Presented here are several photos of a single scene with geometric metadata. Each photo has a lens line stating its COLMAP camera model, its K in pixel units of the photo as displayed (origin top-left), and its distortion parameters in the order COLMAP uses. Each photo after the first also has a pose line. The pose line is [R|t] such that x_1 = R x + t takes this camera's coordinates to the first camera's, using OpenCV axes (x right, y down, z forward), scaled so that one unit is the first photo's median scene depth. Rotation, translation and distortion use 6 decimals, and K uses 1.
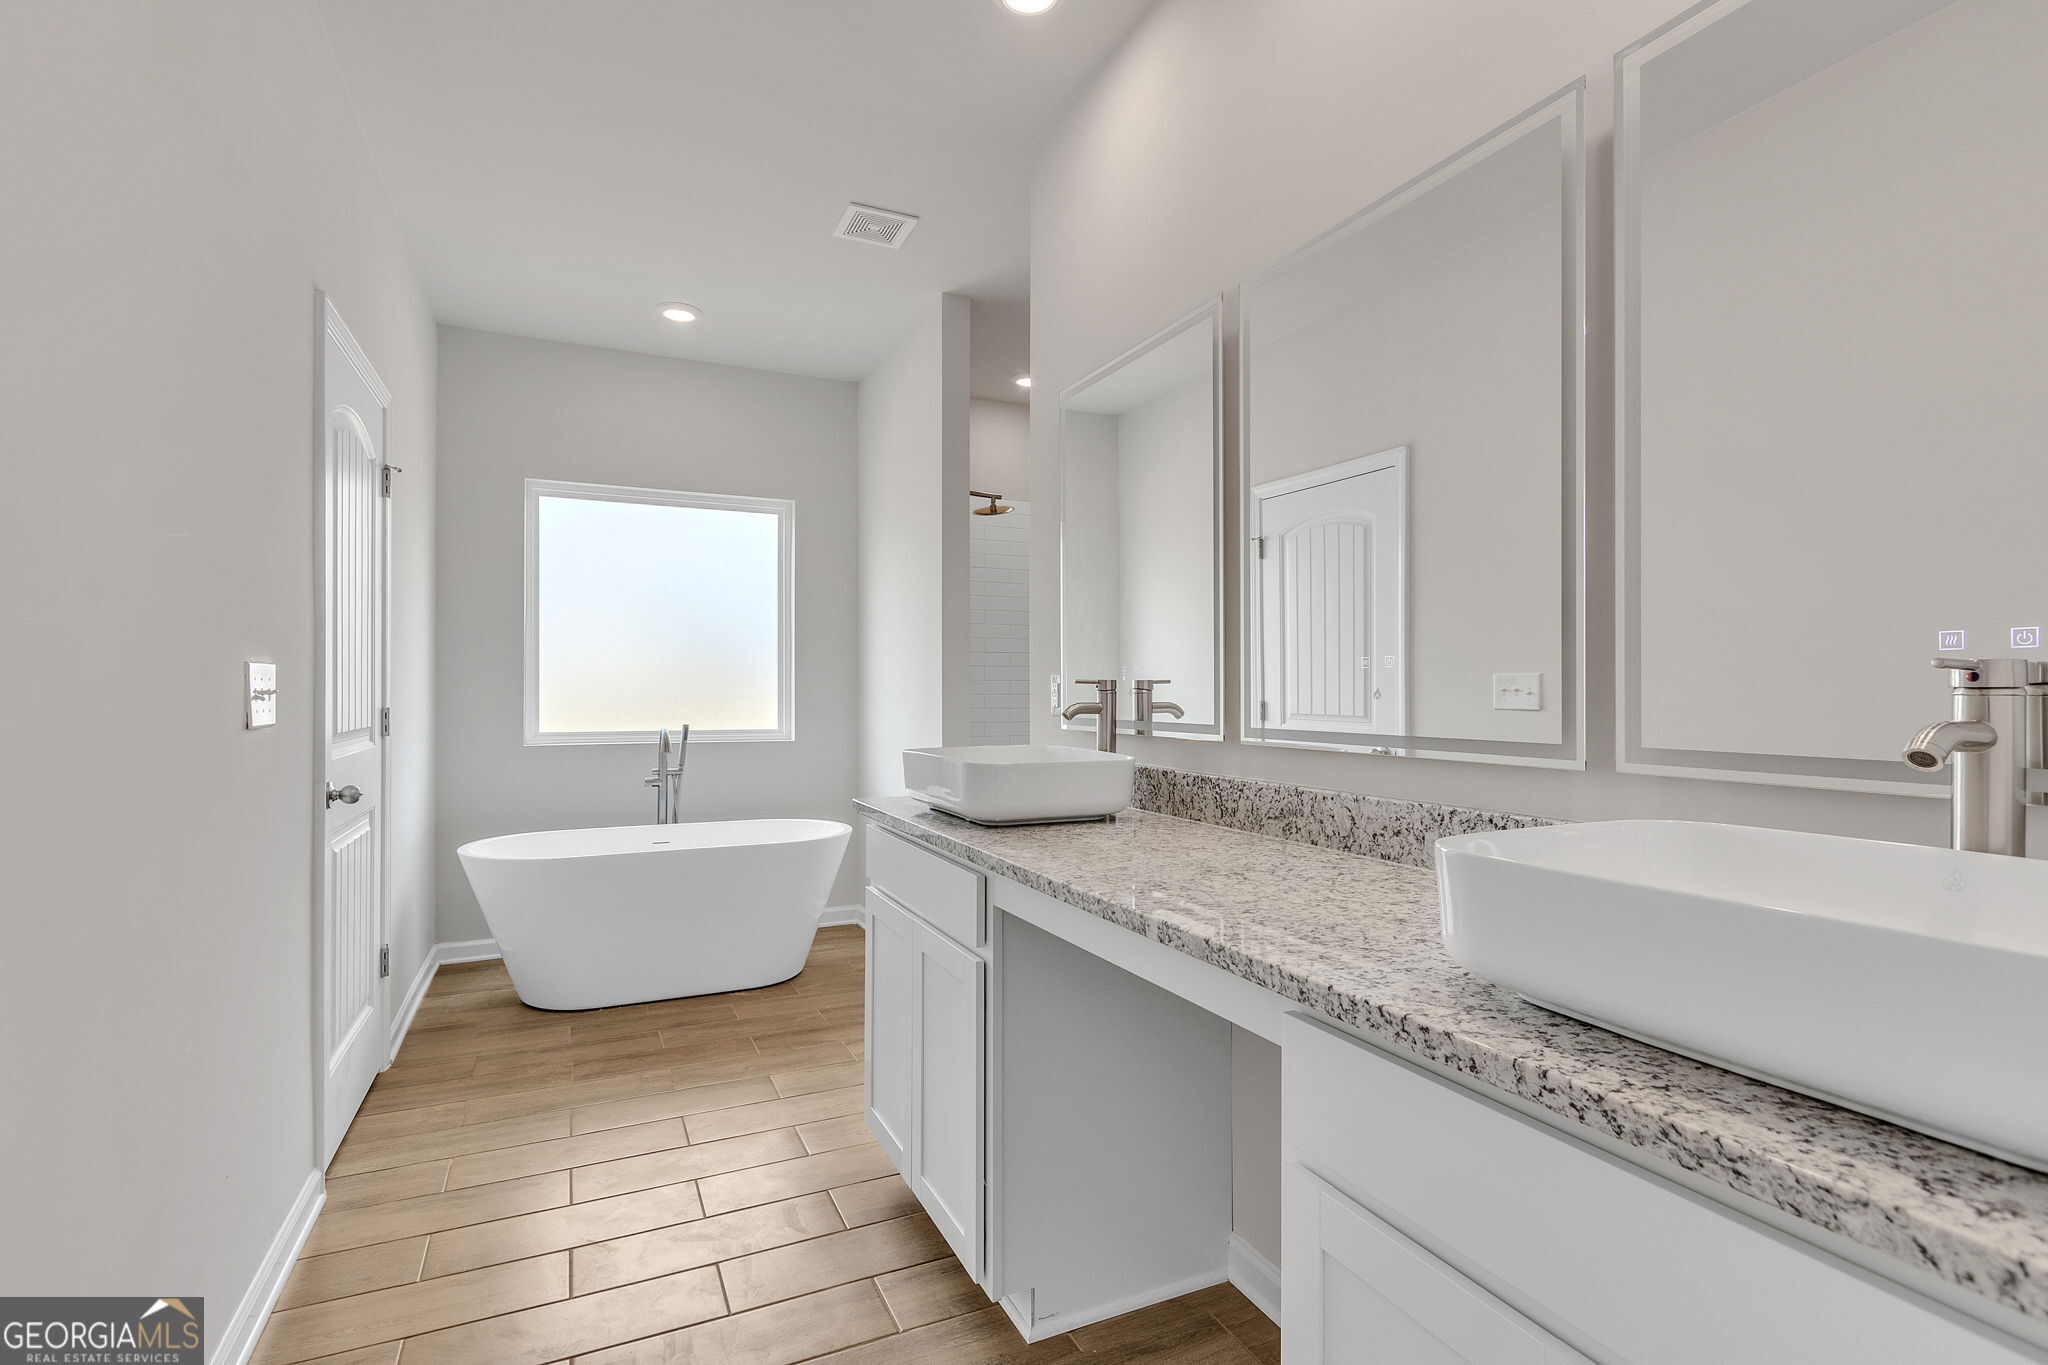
lens RADIAL K [[931.7, 0, 1006.3], [0, 931.7, 675.6], [0, 0, 1]] dist [0.002541, -0.000868]
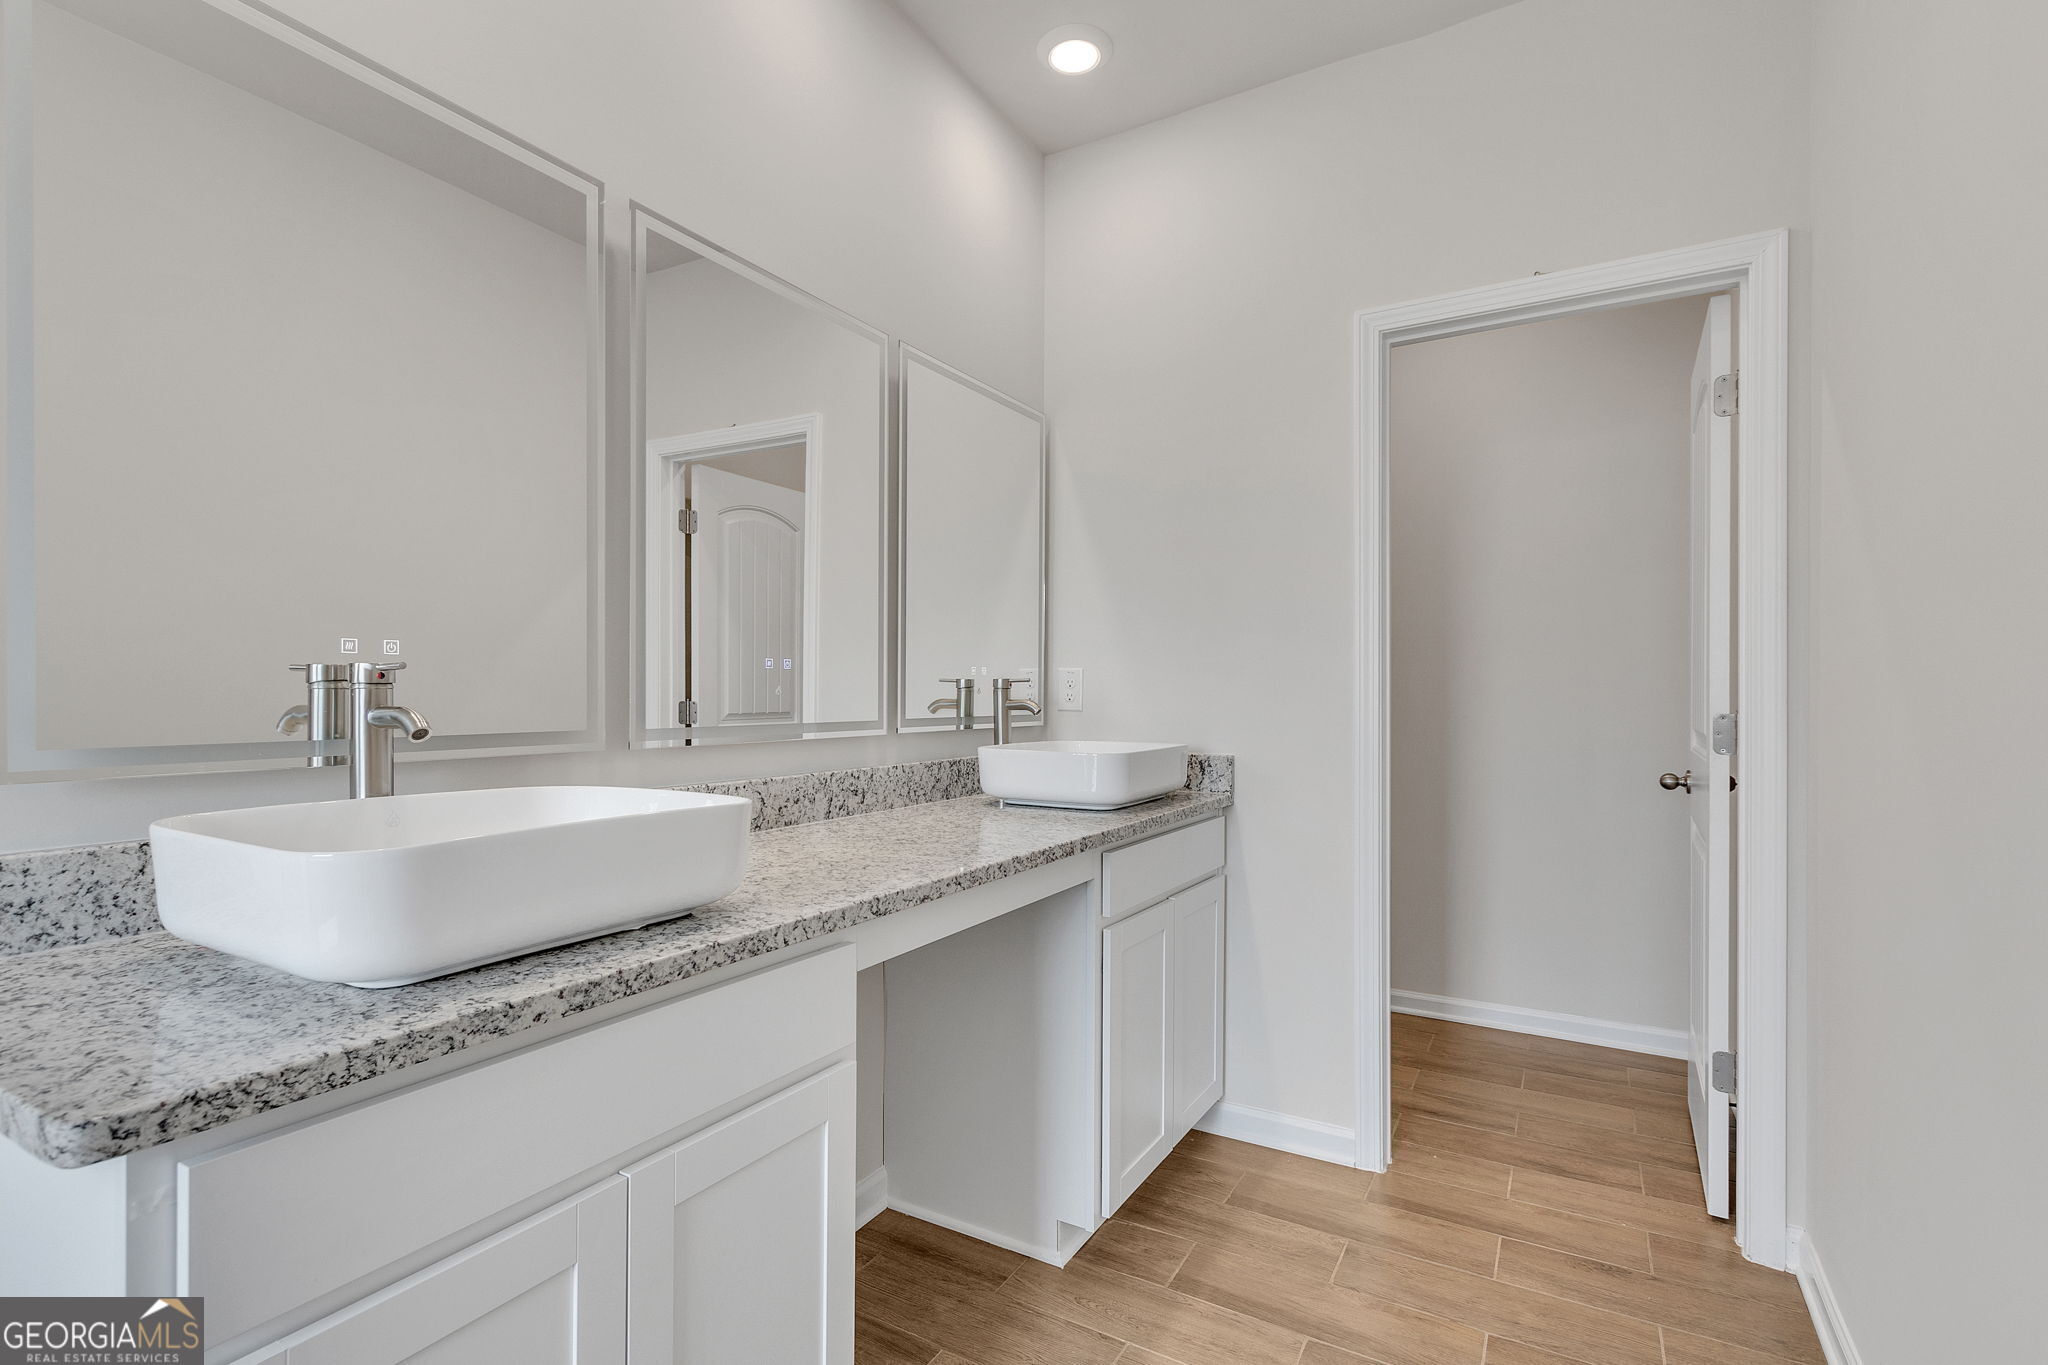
lens RADIAL K [[931.7, 0, 1006.3], [0, 931.7, 675.6], [0, 0, 1]] dist [0.002541, -0.000868]
pose [[-0.557632, 0.011710, 0.830006, -0.816936], [-0.018639, 0.999472, -0.026623, 0.028807], [-0.829879, -0.030316, -0.557119, 1.531240]]
